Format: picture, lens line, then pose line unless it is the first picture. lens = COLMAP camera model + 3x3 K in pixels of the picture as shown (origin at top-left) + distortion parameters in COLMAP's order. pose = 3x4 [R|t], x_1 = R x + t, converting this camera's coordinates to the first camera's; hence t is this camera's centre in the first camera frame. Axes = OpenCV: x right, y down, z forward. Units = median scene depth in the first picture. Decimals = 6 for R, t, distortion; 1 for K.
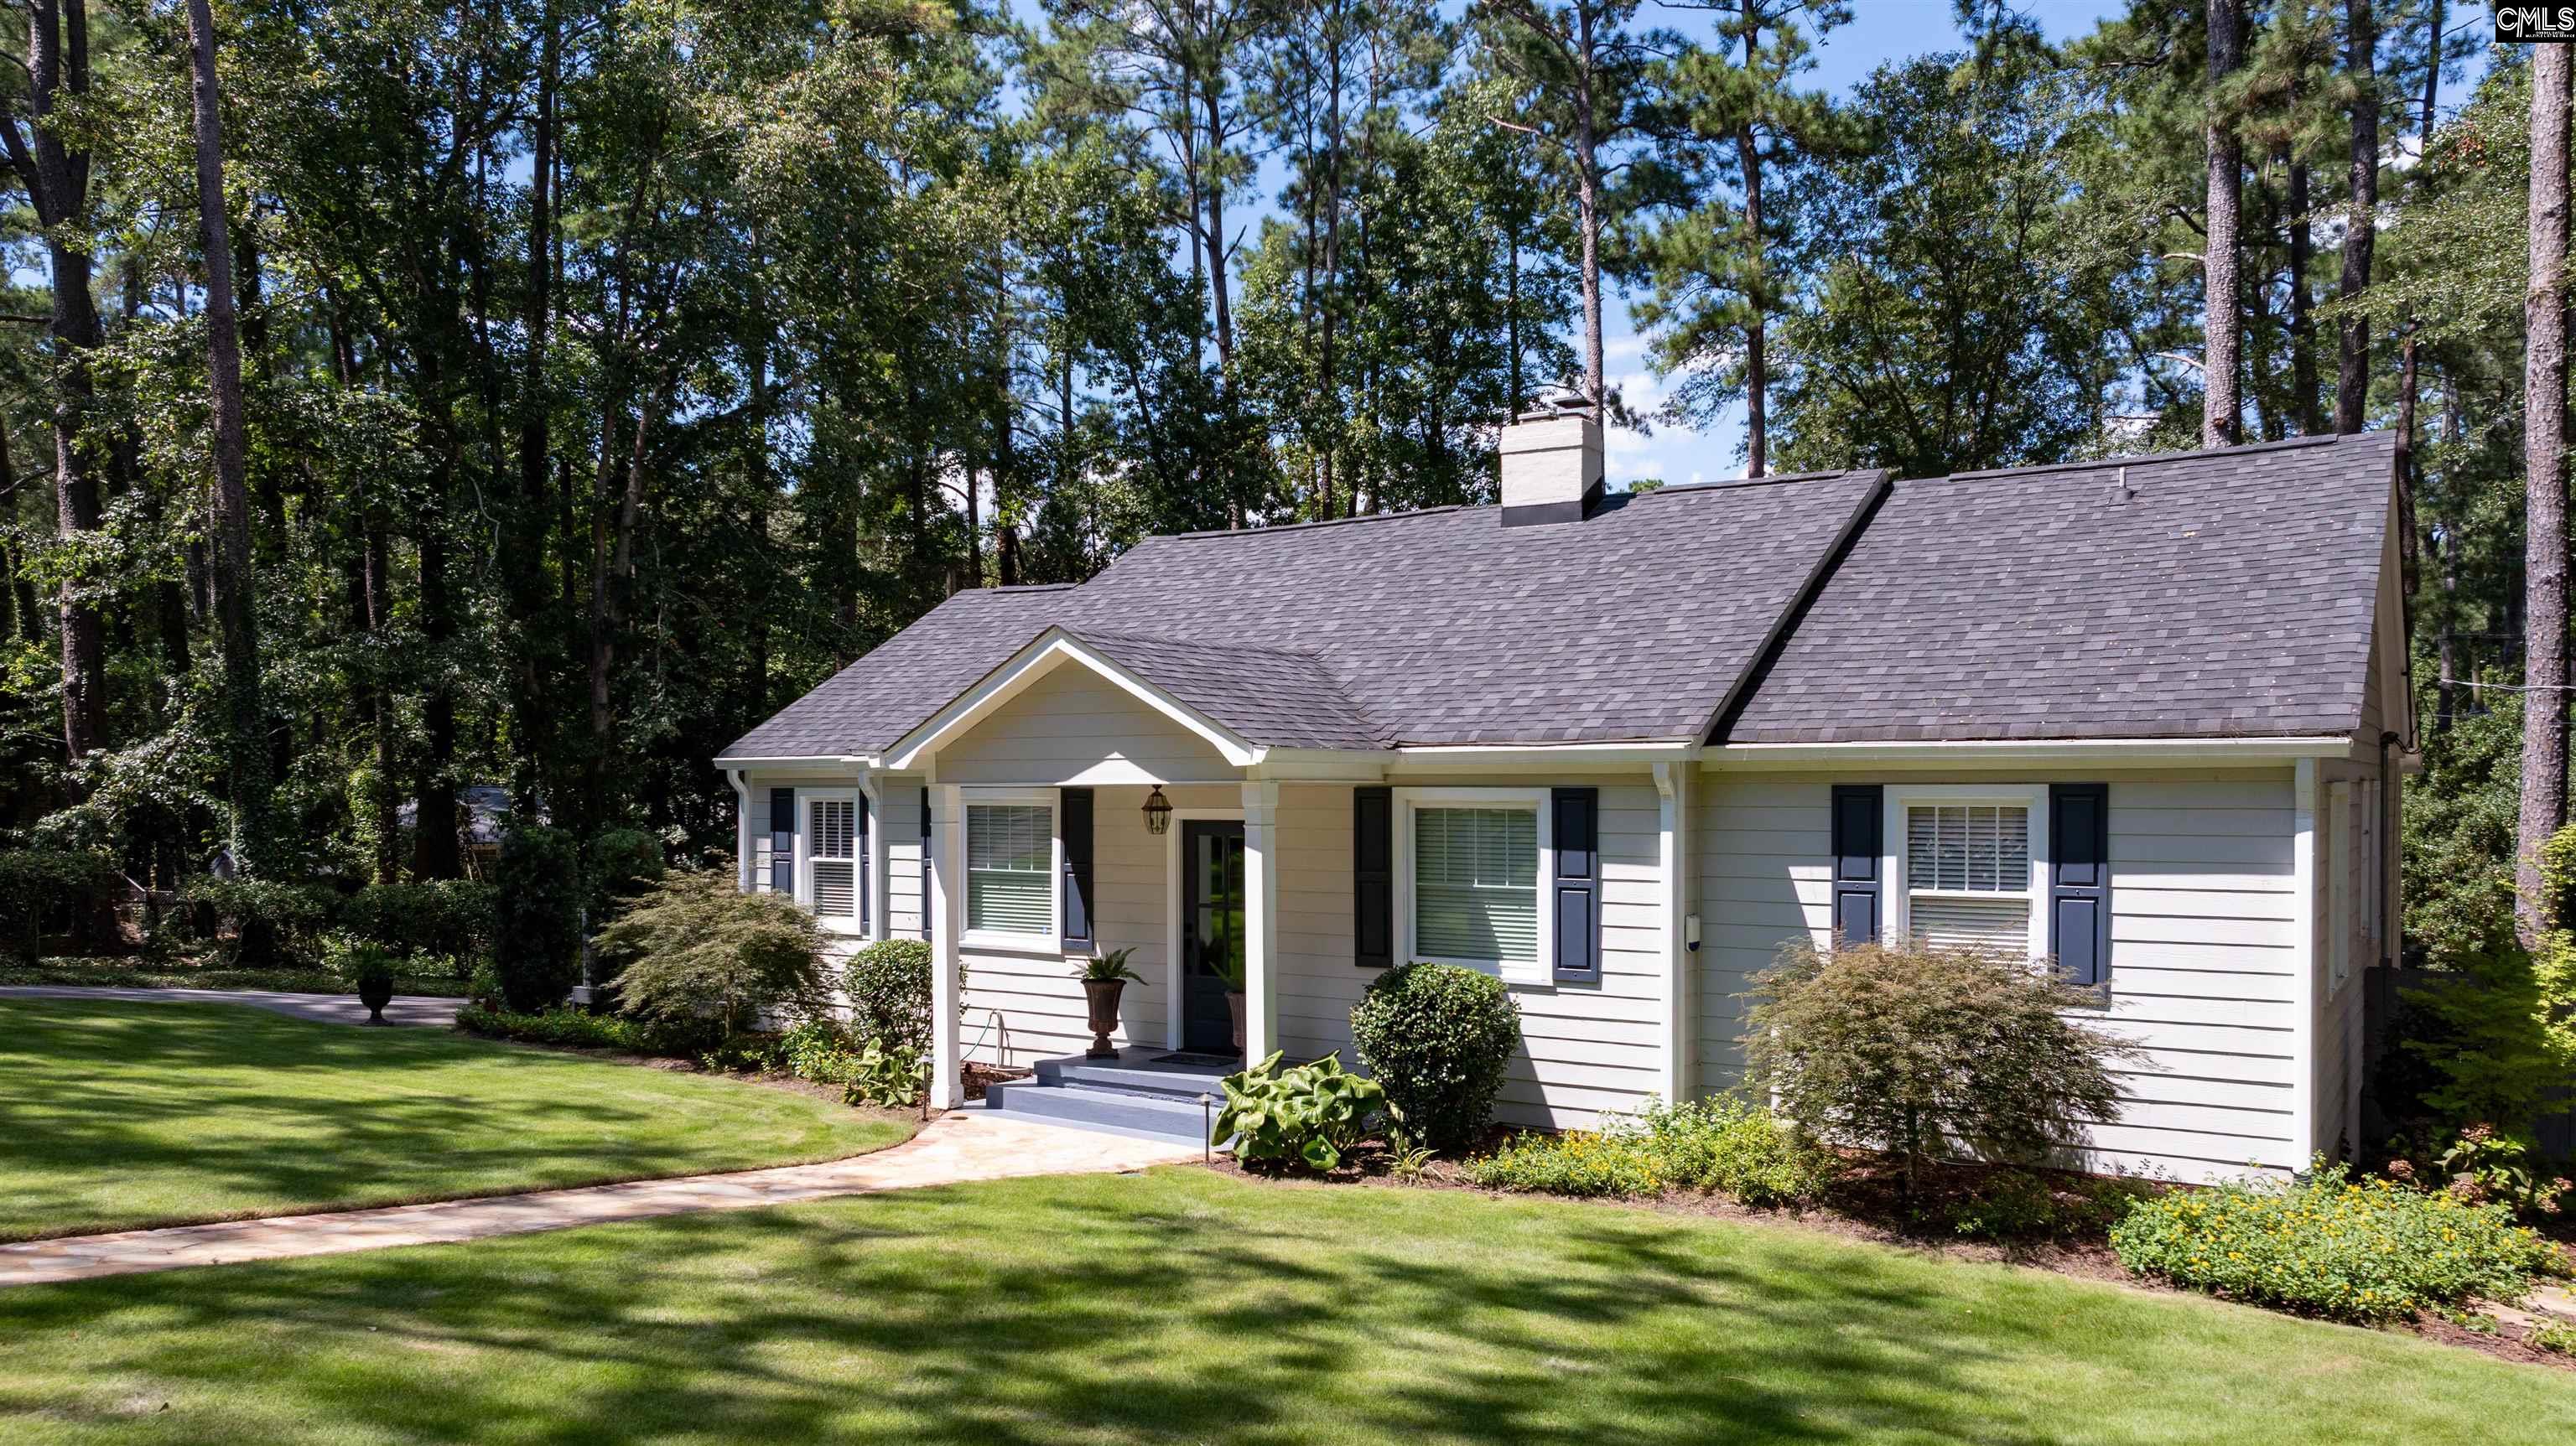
lens RADIAL K [[1845.1, 0, 1206.3], [0, 1845.1, 831.8], [0, 0, 1]] dist [-0.023788, 0.030930]
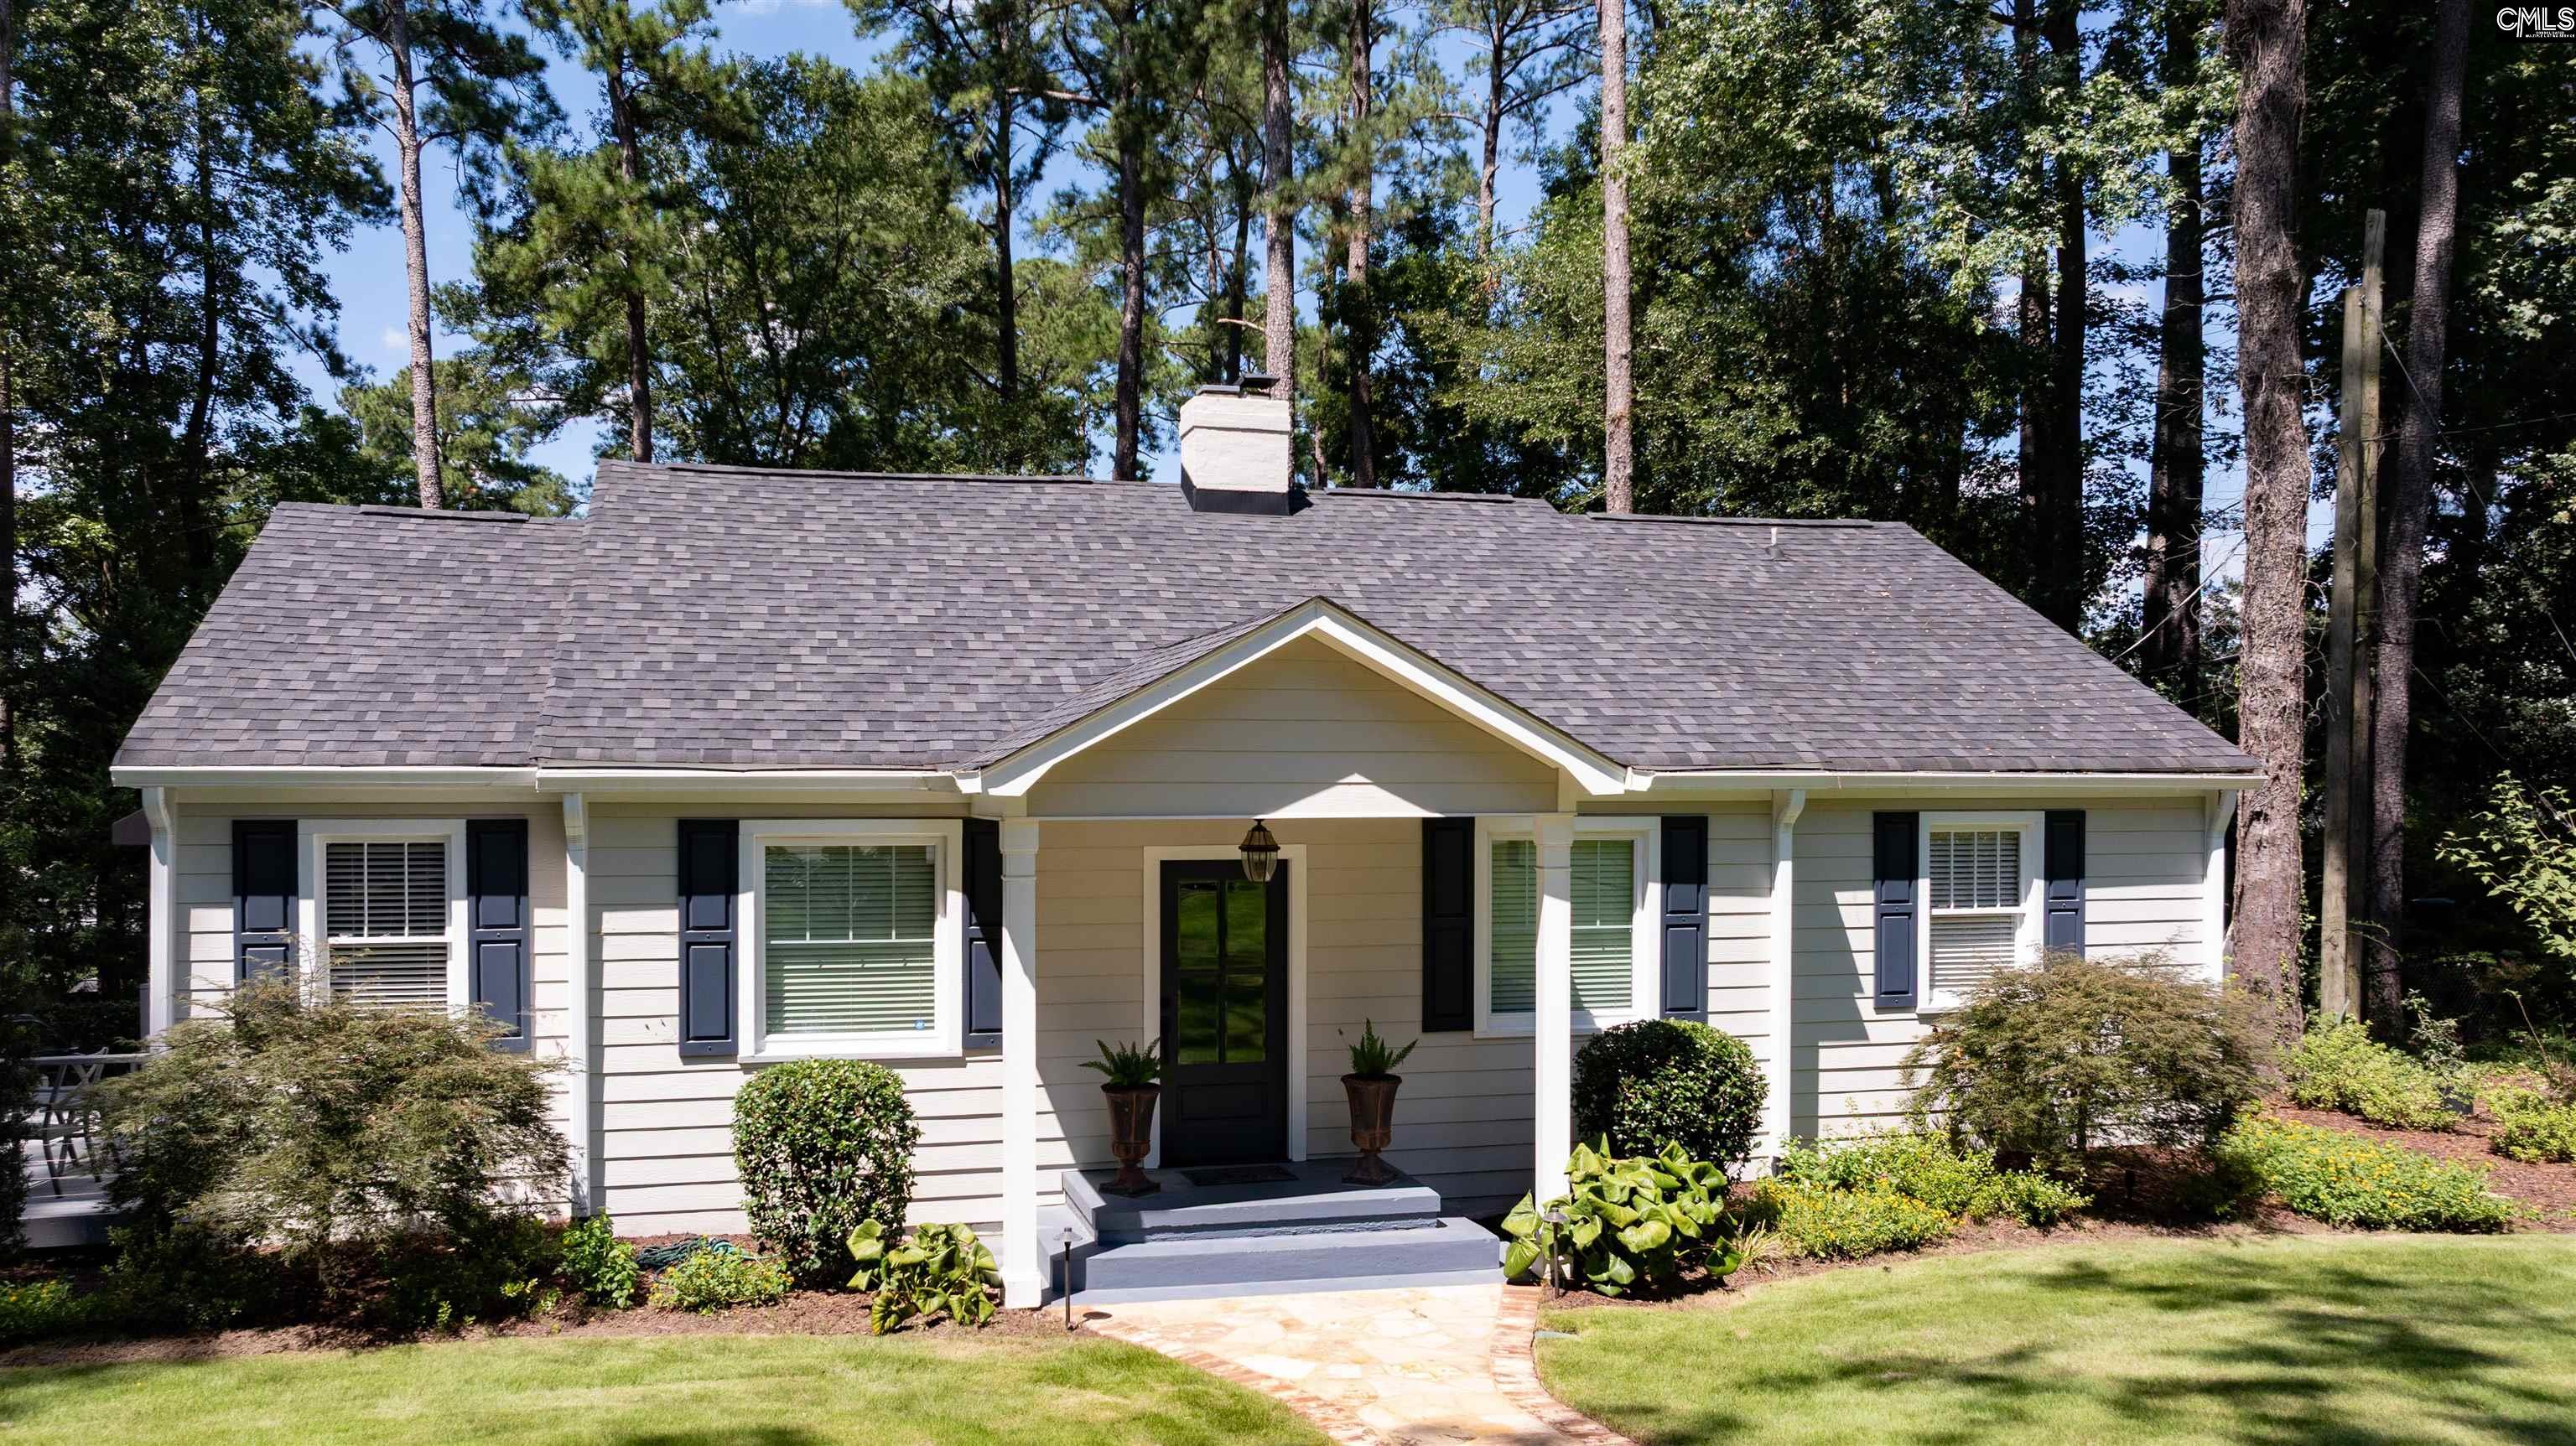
lens RADIAL K [[1845.1, 0, 1206.3], [0, 1845.1, 831.8], [0, 0, 1]] dist [-0.023788, 0.030930]
pose [[0.663462, -0.016353, 0.748031, -0.629861], [0.017725, 0.999824, 0.006136, -0.025102], [-0.748000, 0.009188, 0.663635, 0.542684]]
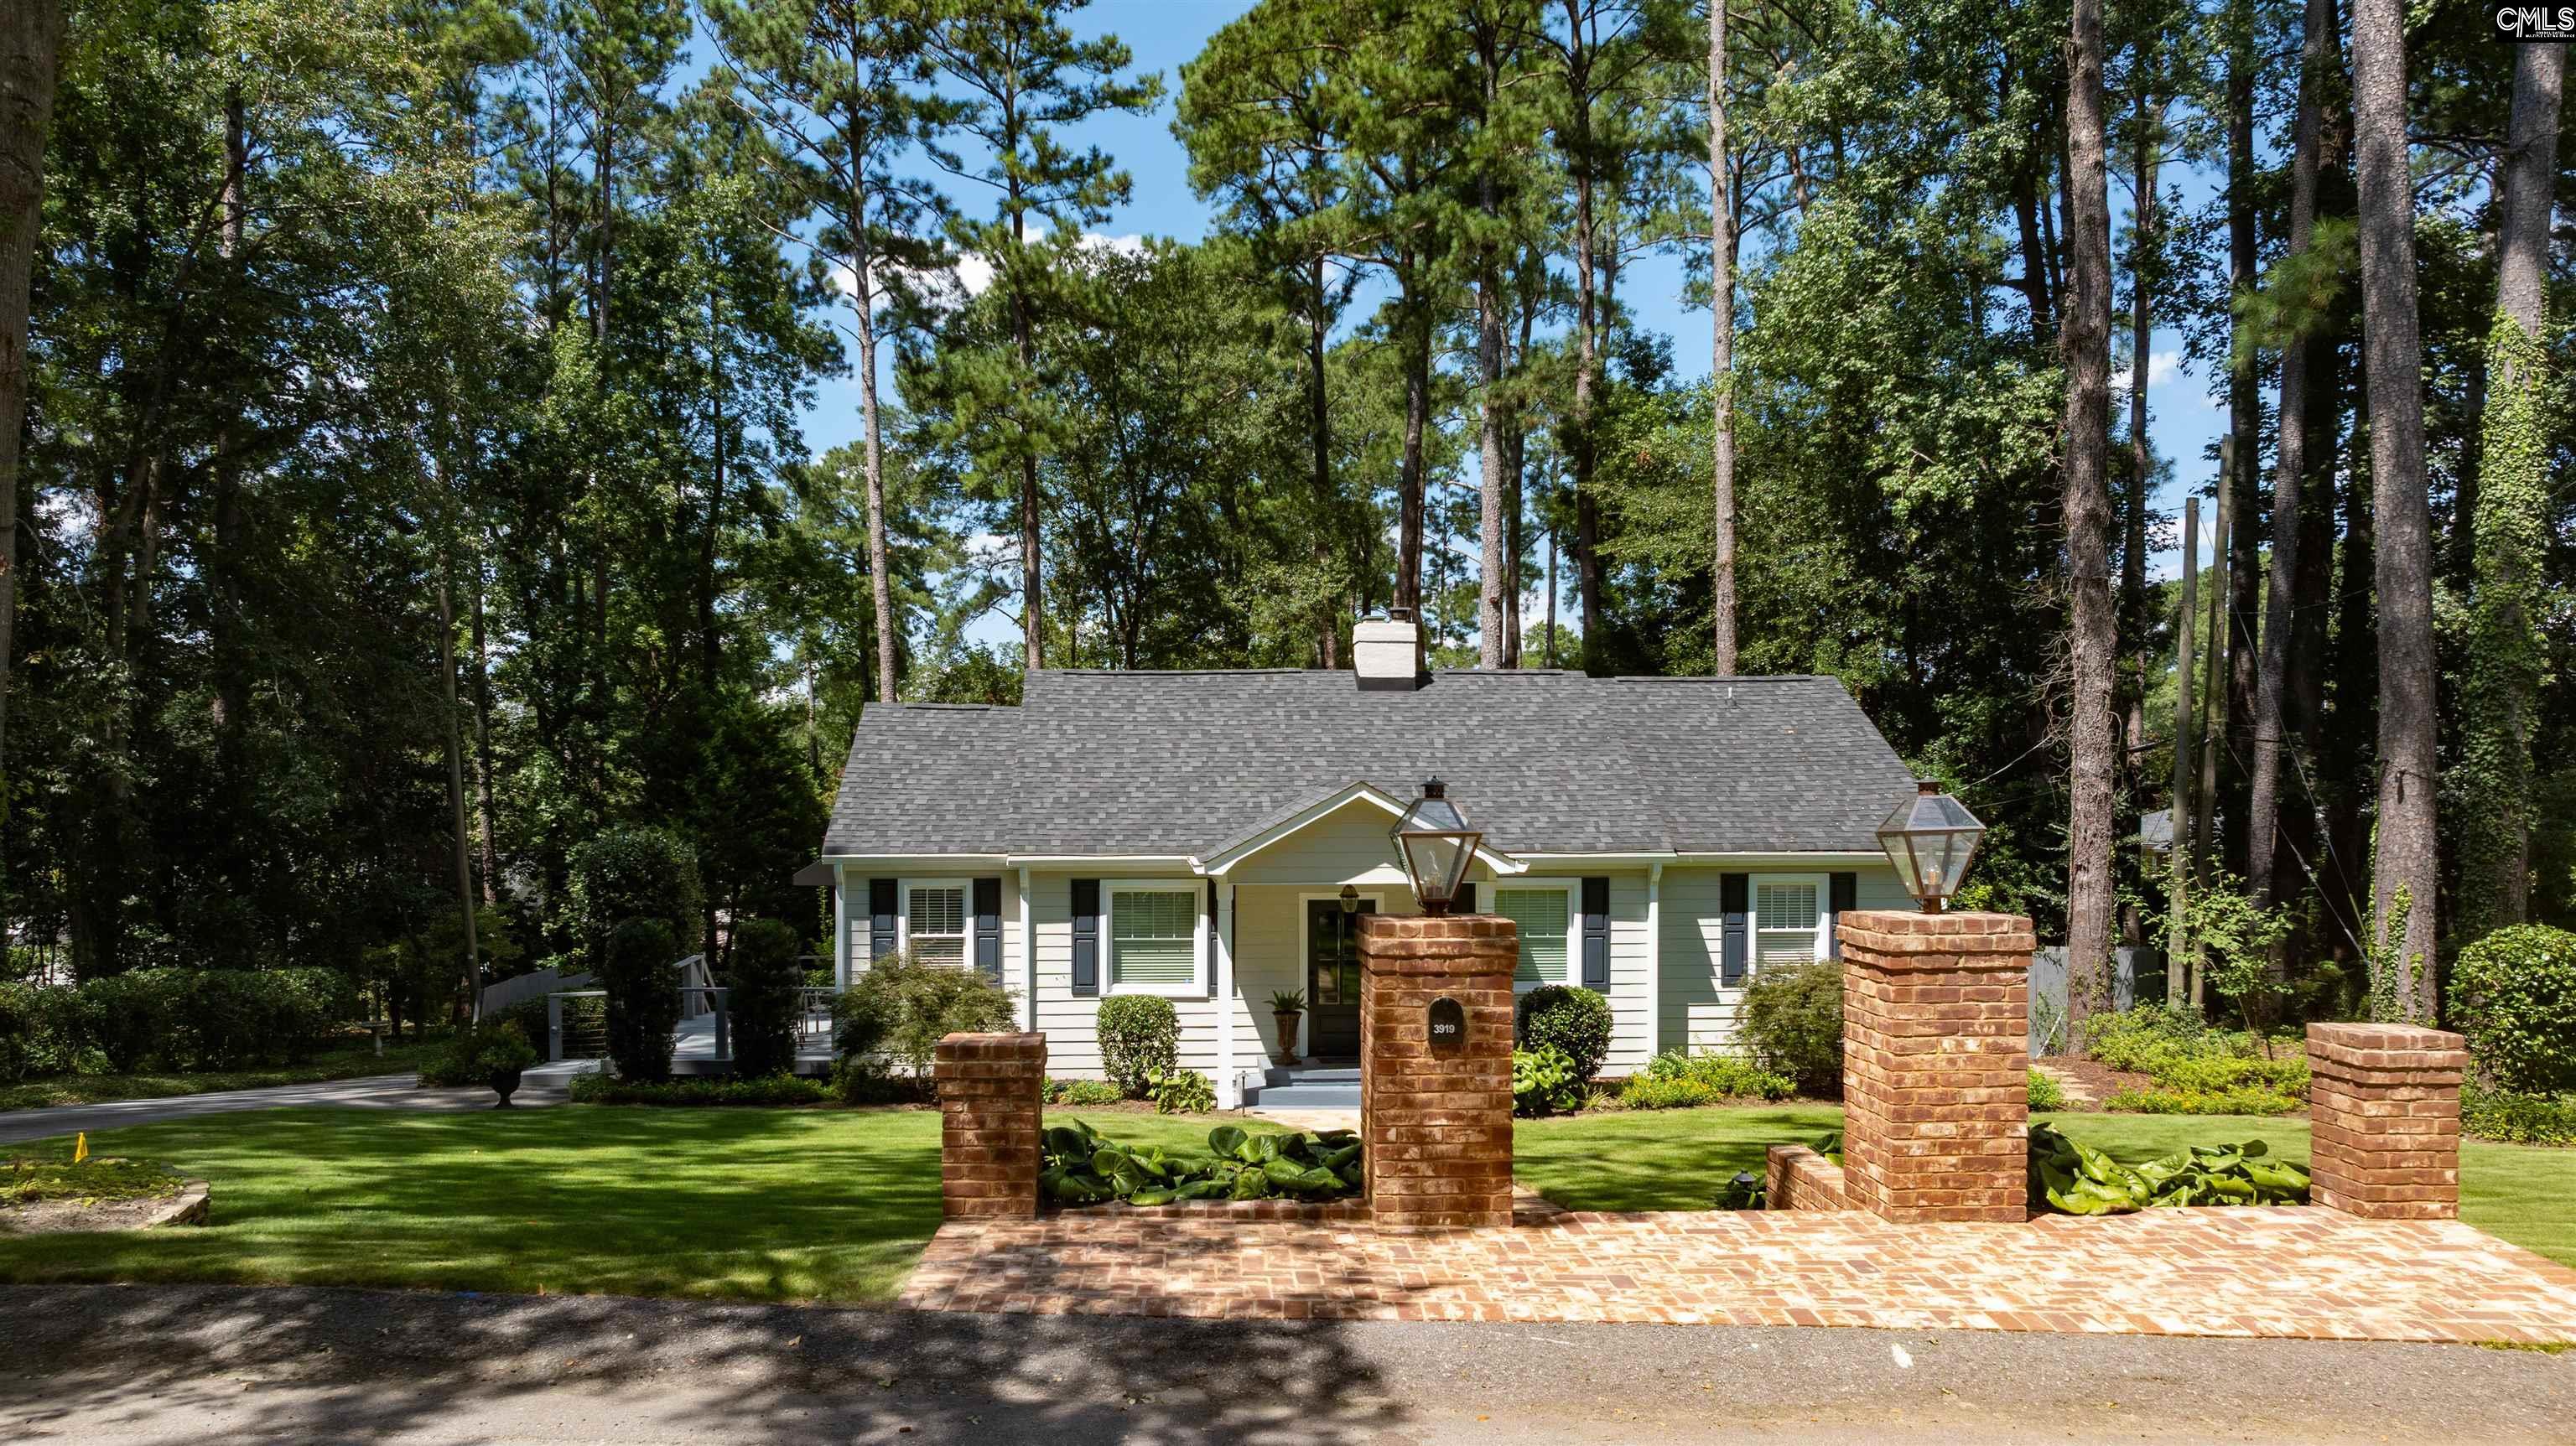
lens RADIAL K [[1845.1, 0, 1206.3], [0, 1845.1, 831.8], [0, 0, 1]] dist [-0.023788, 0.030930]
pose [[0.795362, -0.015676, 0.605932, -1.087532], [0.016341, 0.999857, 0.004417, -0.077060], [-0.605915, 0.006388, 0.795504, -0.142479]]
